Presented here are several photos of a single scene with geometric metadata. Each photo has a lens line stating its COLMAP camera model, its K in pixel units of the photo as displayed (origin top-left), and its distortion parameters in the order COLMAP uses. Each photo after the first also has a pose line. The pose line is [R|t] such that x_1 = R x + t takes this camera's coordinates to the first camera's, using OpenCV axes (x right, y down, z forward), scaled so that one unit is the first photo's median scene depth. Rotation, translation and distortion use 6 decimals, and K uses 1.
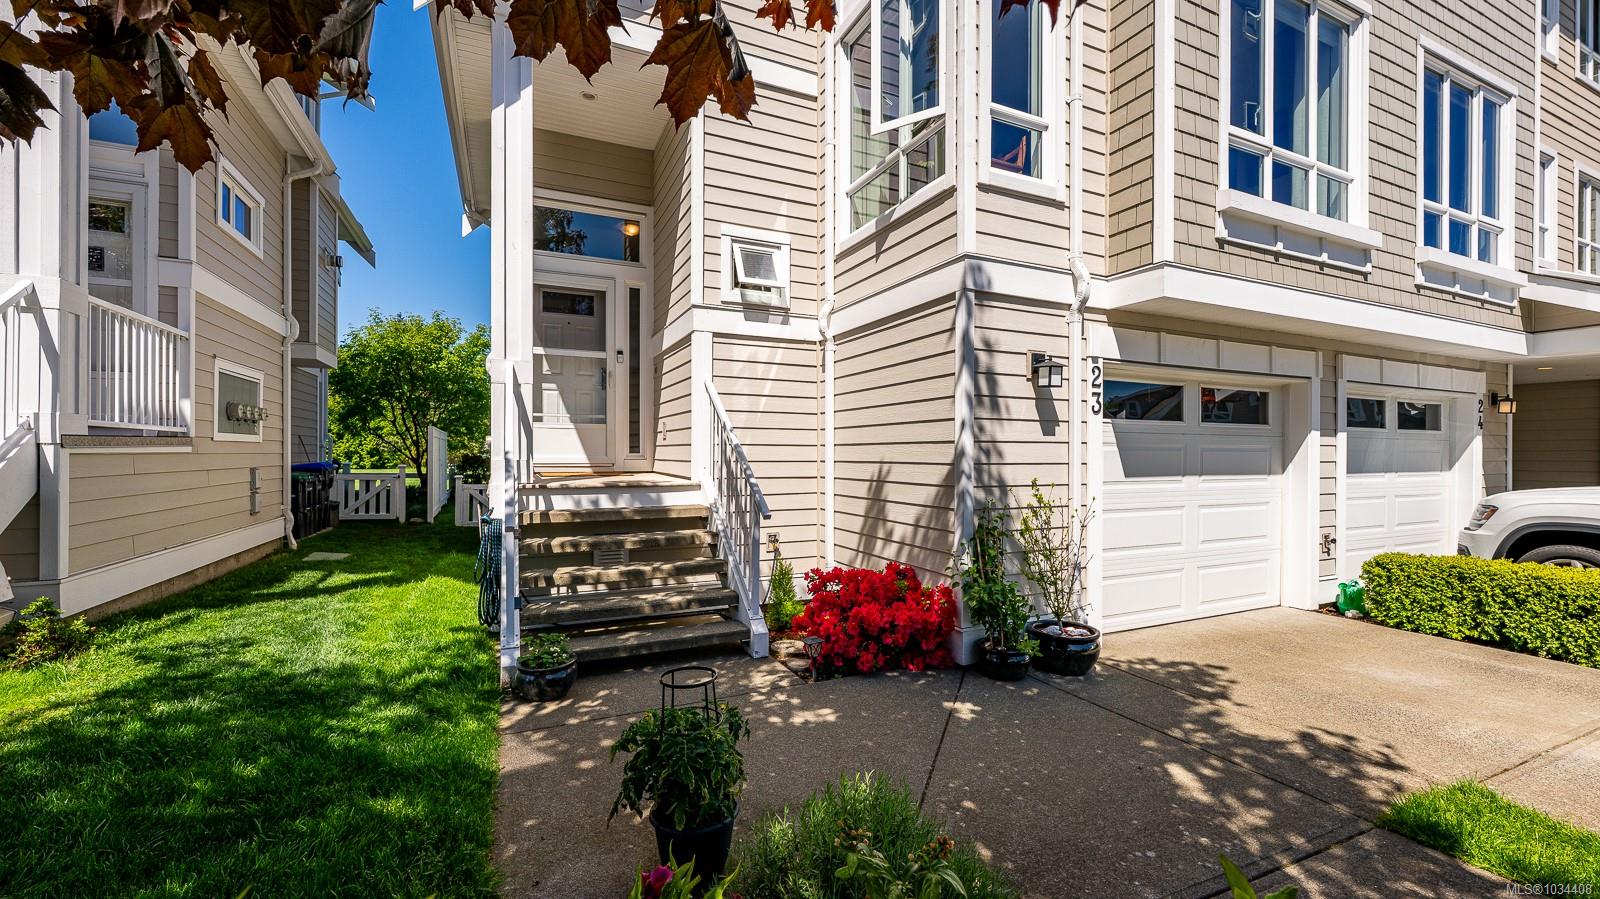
lens RADIAL K [[643.7, 0, 800.9], [0, 643.7, 447.6], [0, 0, 1]] dist [-0.000205, 0.000235]
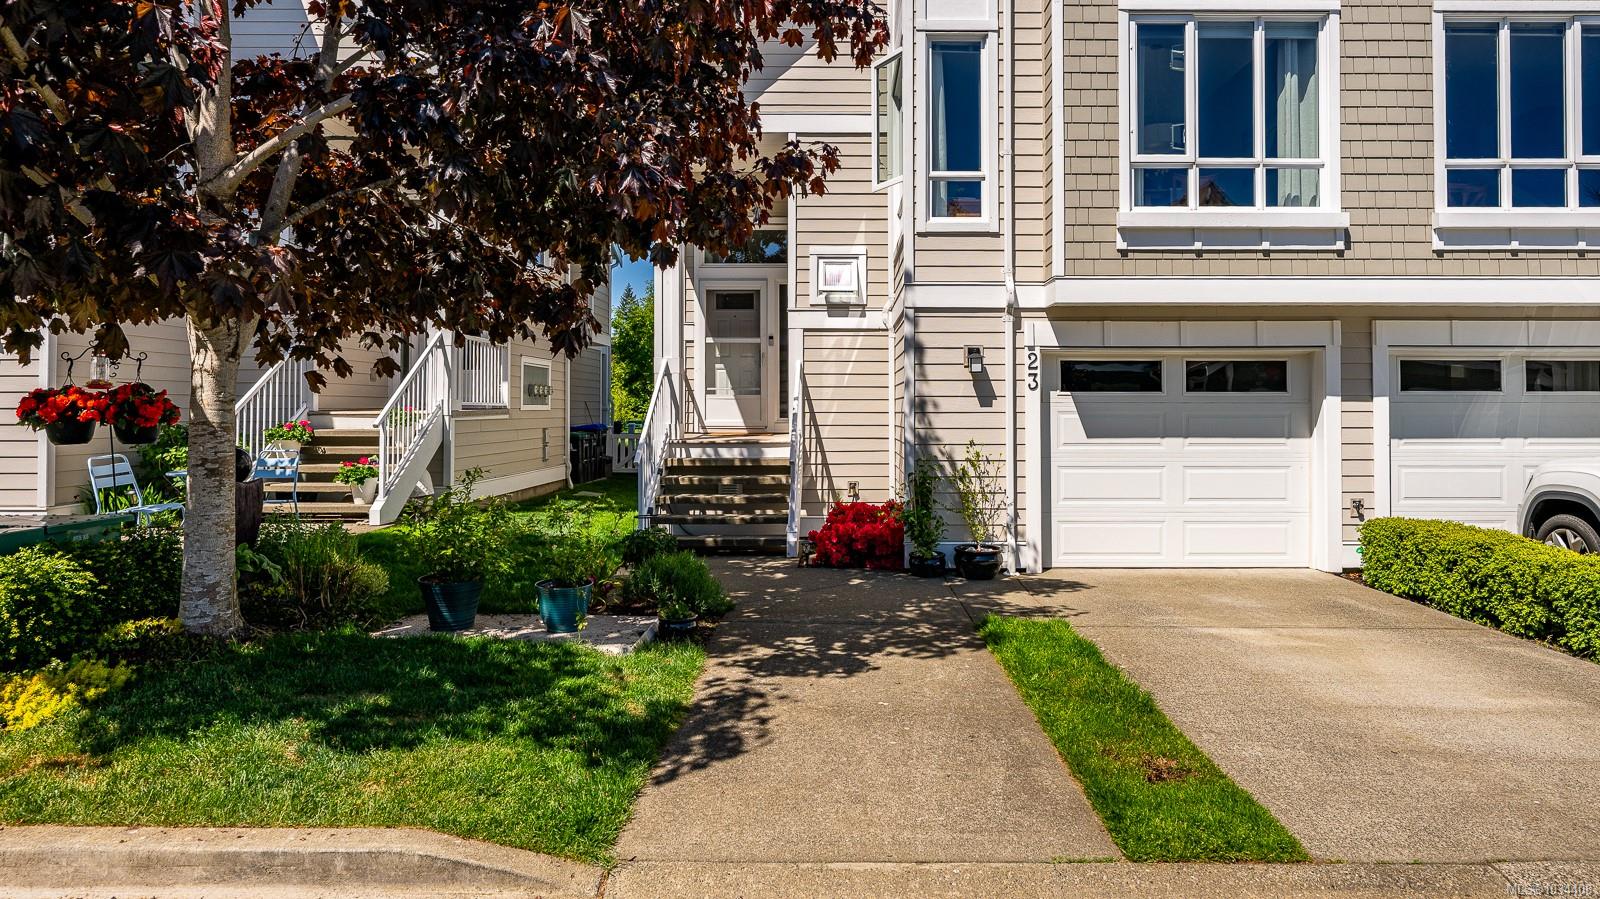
lens RADIAL K [[876.7, 0, 830.6], [0, 876.7, 393.2], [0, 0, 1]] dist [-0.001217, -0.000070]
pose [[0.908163, -0.011831, -0.418450, 0.715343], [0.007246, 0.999895, -0.012544, -0.023065], [0.418555, 0.008359, 0.908153, -0.664134]]
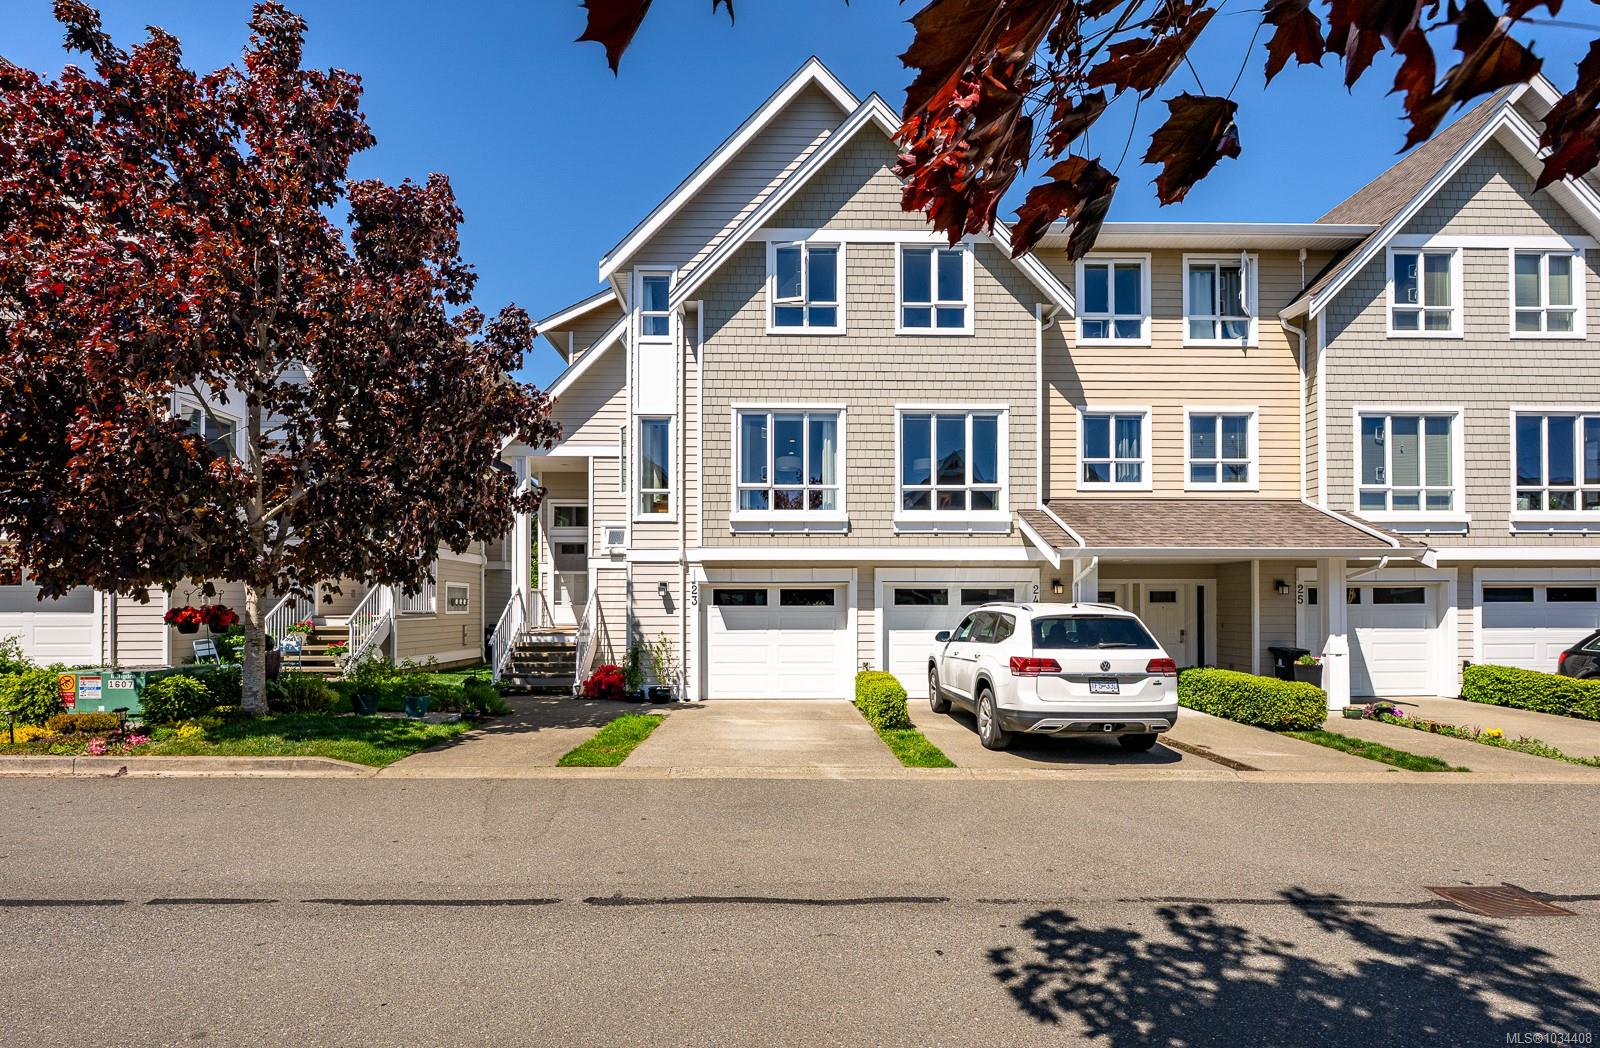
lens RADIAL K [[698.4, 0, 768.7], [0, 698.4, 598.9], [0, 0, 1]] dist [0.000612, -0.000361]
pose [[0.914761, -0.010882, -0.403850, 1.549544], [0.008381, 0.999933, -0.007960, -0.044587], [0.403909, 0.003897, 0.914791, -1.138155]]
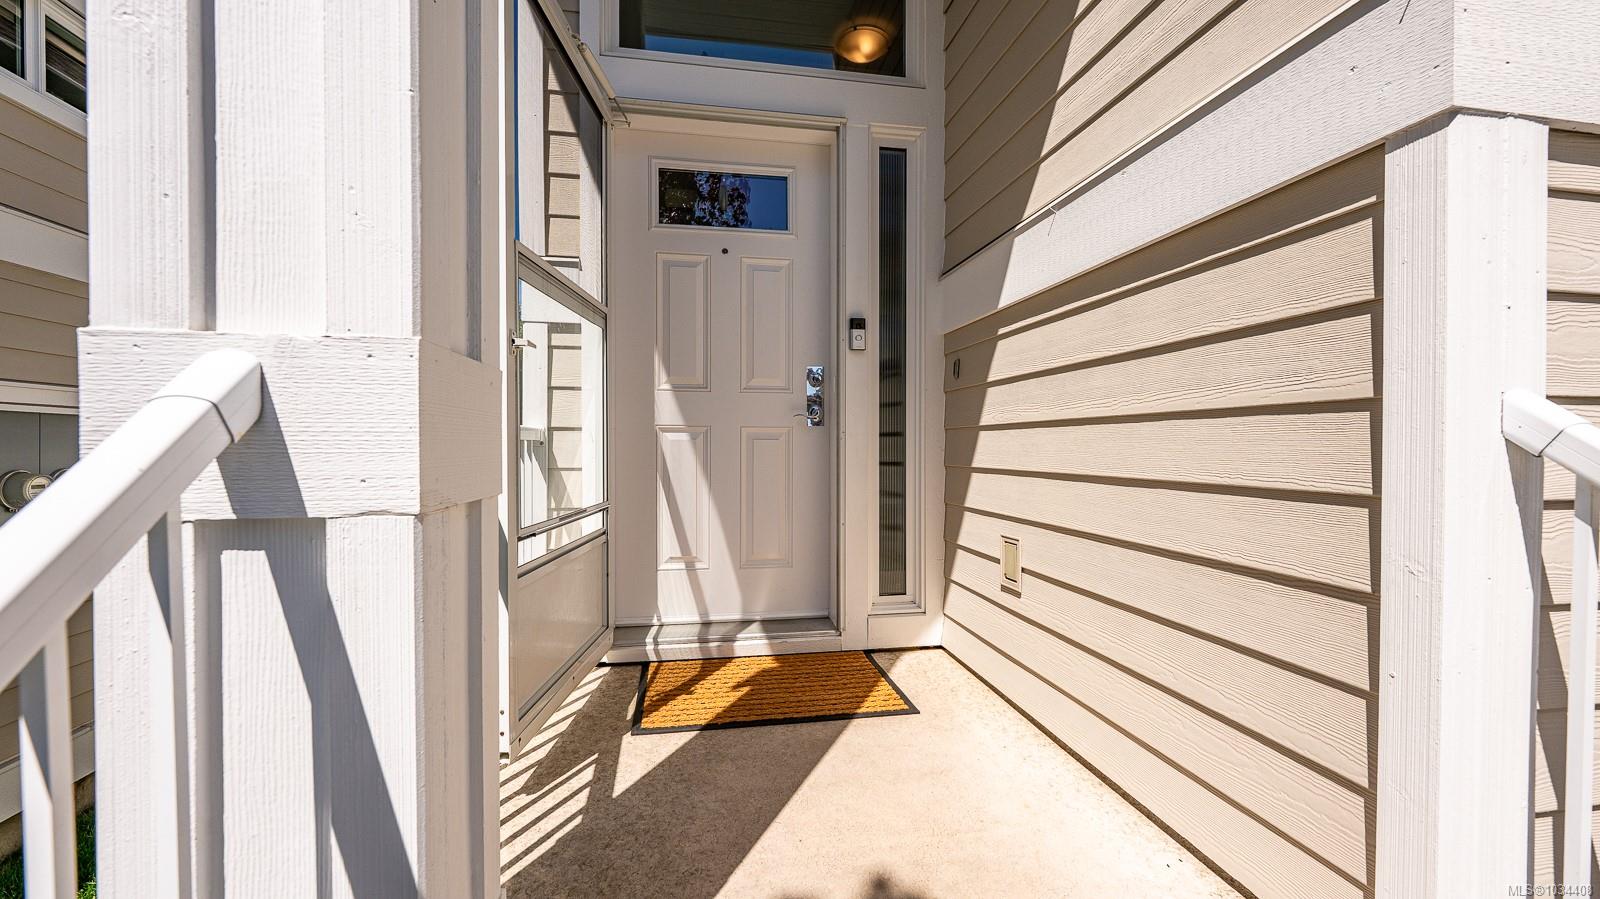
lens RADIAL K [[643.7, 0, 800.9], [0, 643.7, 447.6], [0, 0, 1]] dist [-0.000205, 0.000235]
pose [[0.968167, -0.002496, -0.250291, -0.293959], [0.006148, 0.999886, 0.013809, -0.108750], [0.250228, -0.014908, 0.968072, 0.846070]]
